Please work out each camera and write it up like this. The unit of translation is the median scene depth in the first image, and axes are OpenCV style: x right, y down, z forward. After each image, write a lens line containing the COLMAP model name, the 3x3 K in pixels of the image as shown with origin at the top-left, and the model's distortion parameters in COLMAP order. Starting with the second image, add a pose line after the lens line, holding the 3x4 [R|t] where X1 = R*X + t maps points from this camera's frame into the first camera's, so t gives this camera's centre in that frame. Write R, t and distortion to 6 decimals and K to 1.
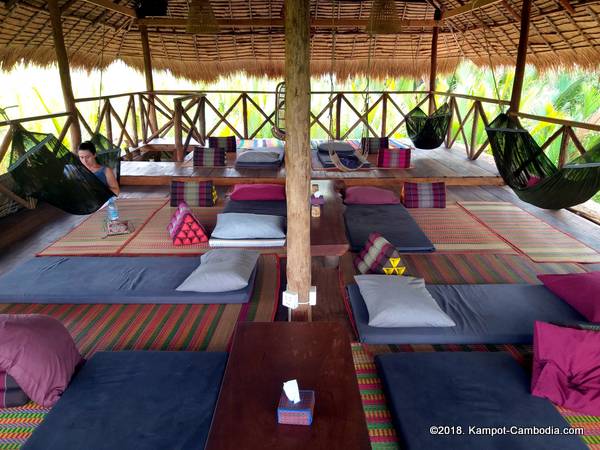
lens RADIAL K [[512.6, 0, 319.6], [0, 512.6, 224.2], [0, 0, 1]] dist [0.039669, -0.105757]
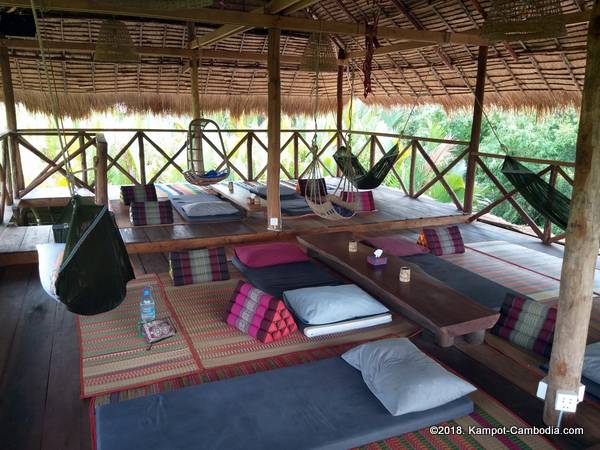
lens RADIAL K [[512.6, 0, 319.6], [0, 512.6, 224.2], [0, 0, 1]] dist [0.039669, -0.105757]
pose [[0.914993, -0.074698, 0.396495, -0.237519], [0.097914, 0.994446, -0.038609, -0.045767], [-0.391409, 0.074149, 0.917225, 0.131495]]
